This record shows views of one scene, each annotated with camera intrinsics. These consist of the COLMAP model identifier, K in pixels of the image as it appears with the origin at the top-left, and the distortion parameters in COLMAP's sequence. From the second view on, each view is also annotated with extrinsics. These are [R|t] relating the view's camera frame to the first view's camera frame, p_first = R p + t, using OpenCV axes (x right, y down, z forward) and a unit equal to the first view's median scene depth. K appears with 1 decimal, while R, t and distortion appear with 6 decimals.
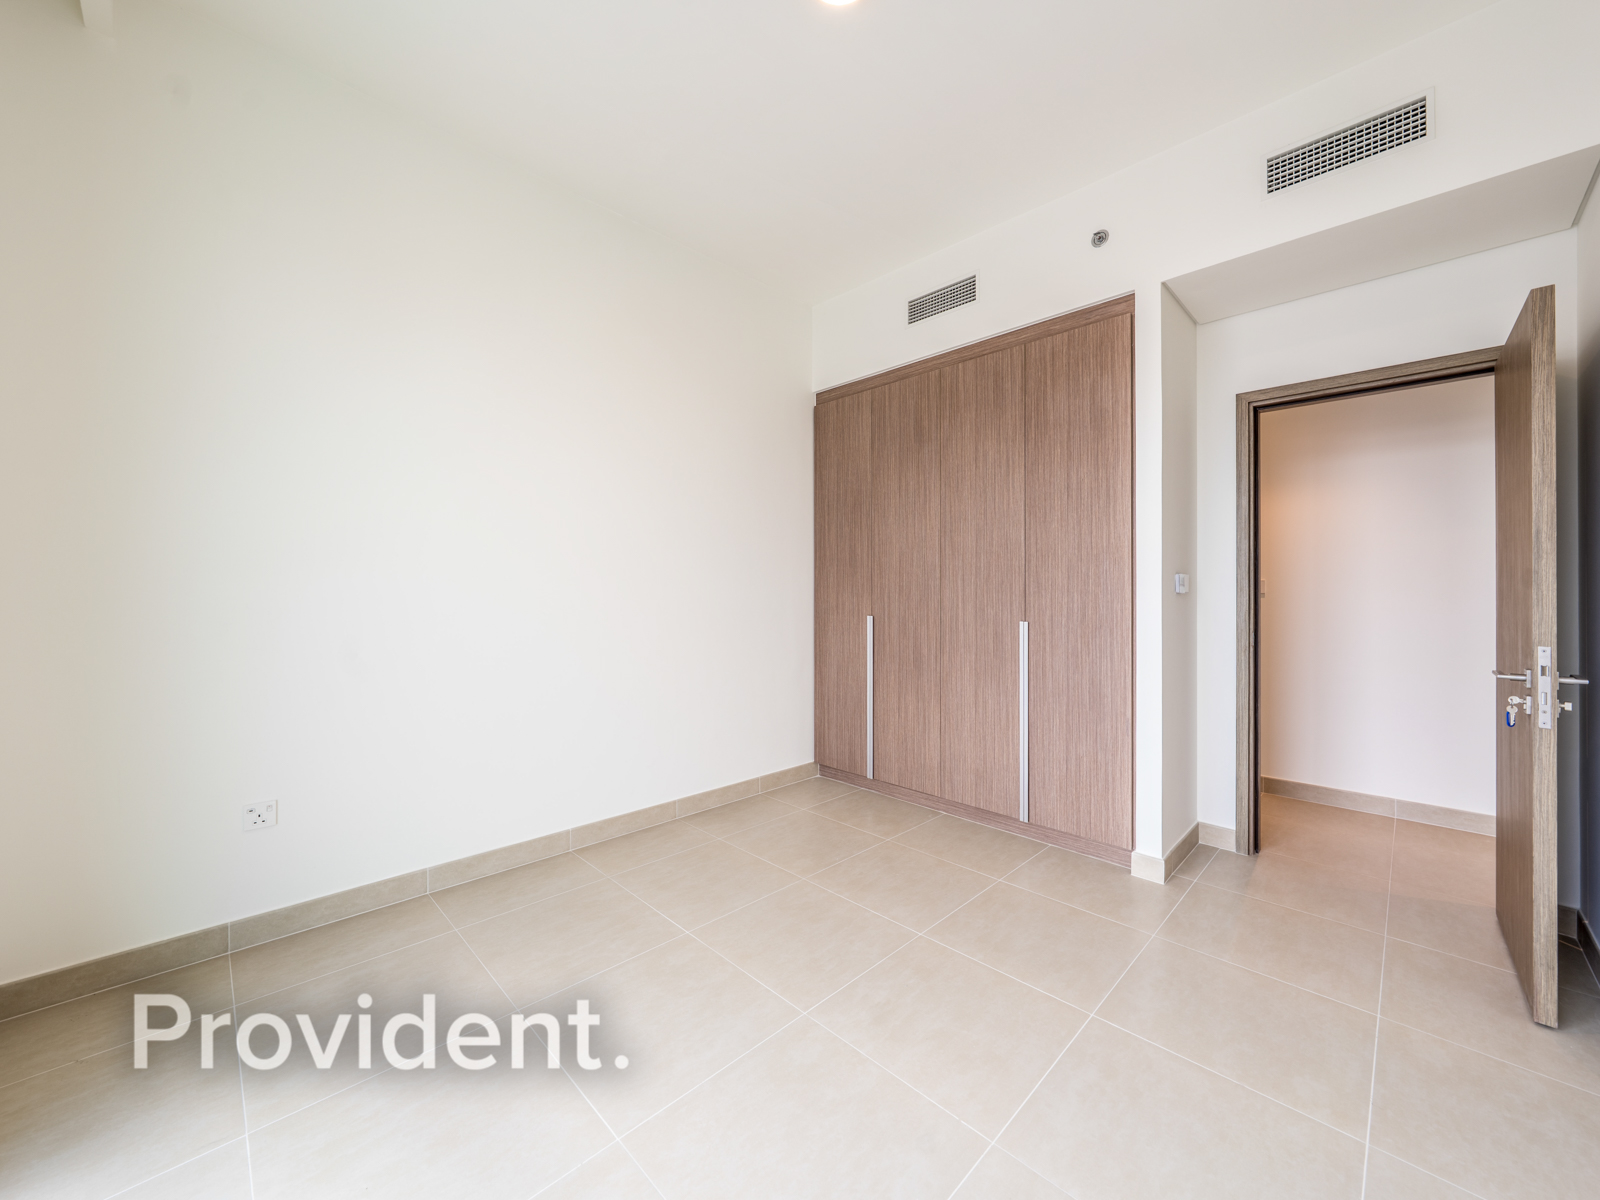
lens RADIAL K [[607.9, 0, 800.0], [0, 607.9, 600.0], [0, 0, 1]] dist [0.000650, 0.000208]
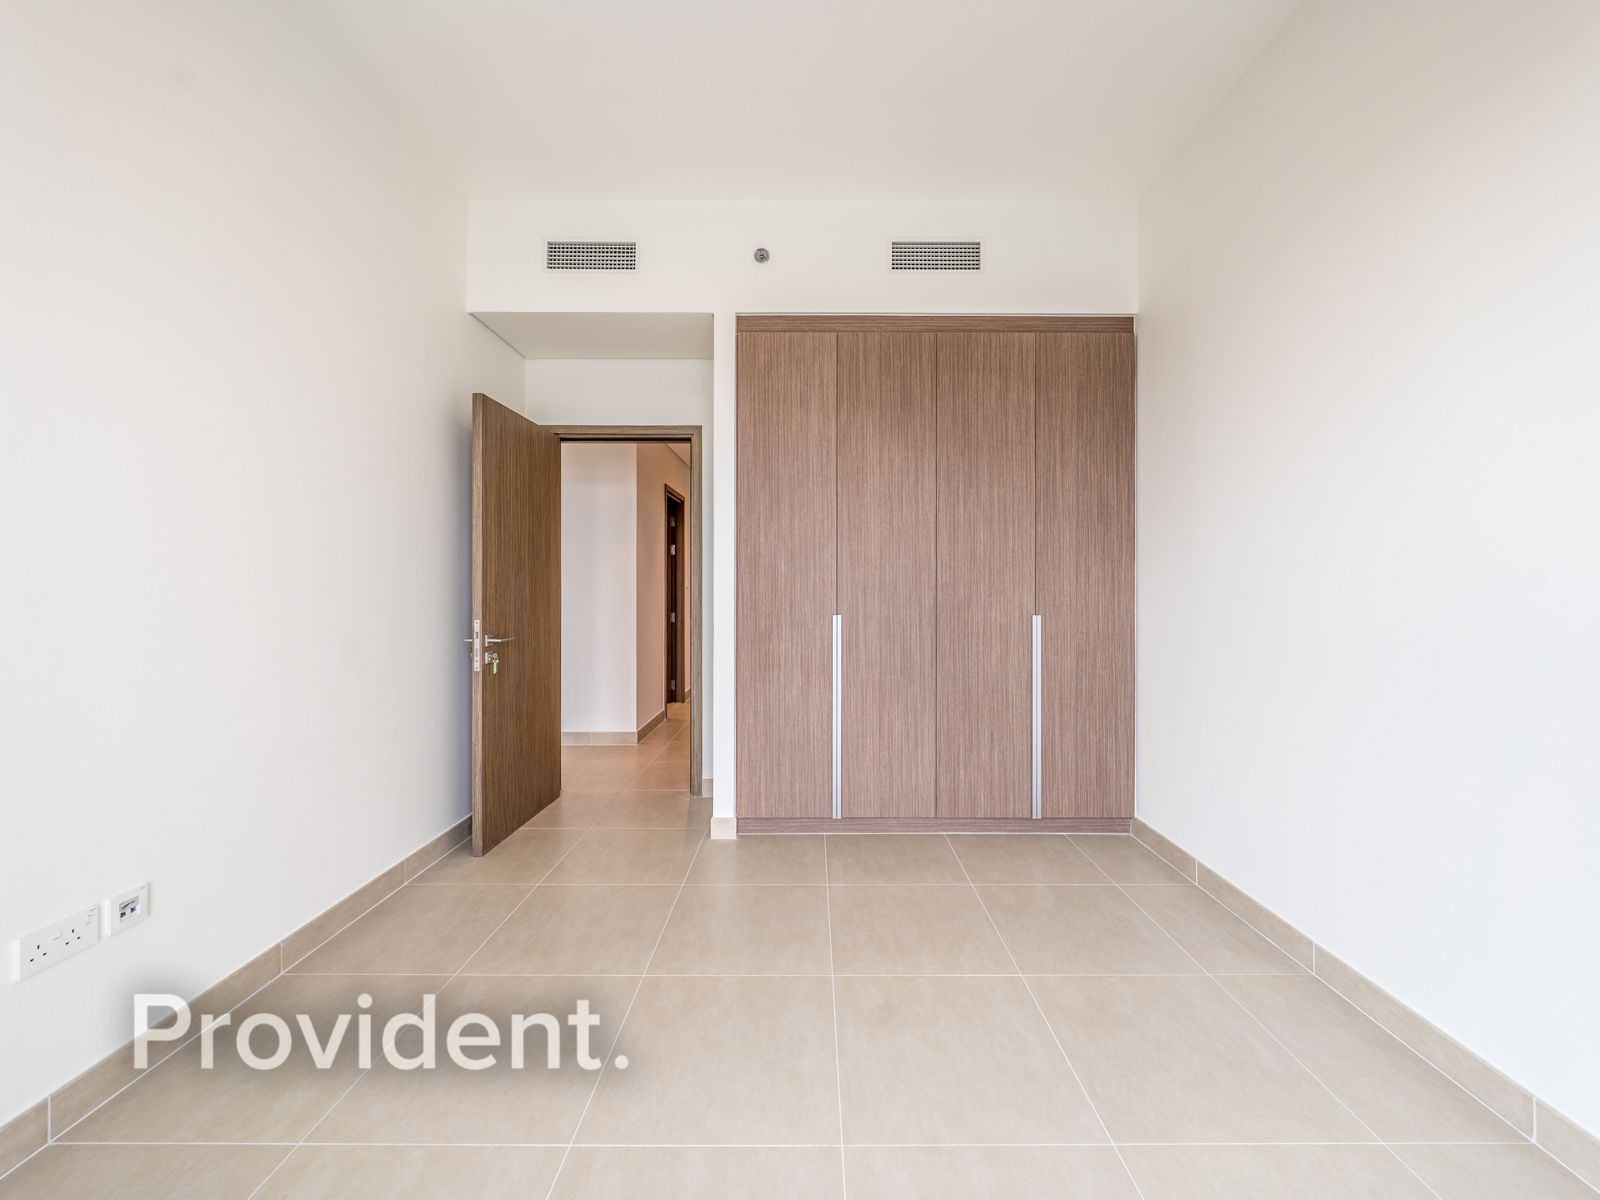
lens RADIAL K [[598.5, 0, 804.2], [0, 598.5, 593.7], [0, 0, 1]] dist [-0.000093, 0.000034]
pose [[0.693923, -0.021945, 0.719715, -0.486570], [0.020551, 0.999732, 0.010669, -0.015020], [-0.719756, 0.007387, 0.694188, 0.489745]]
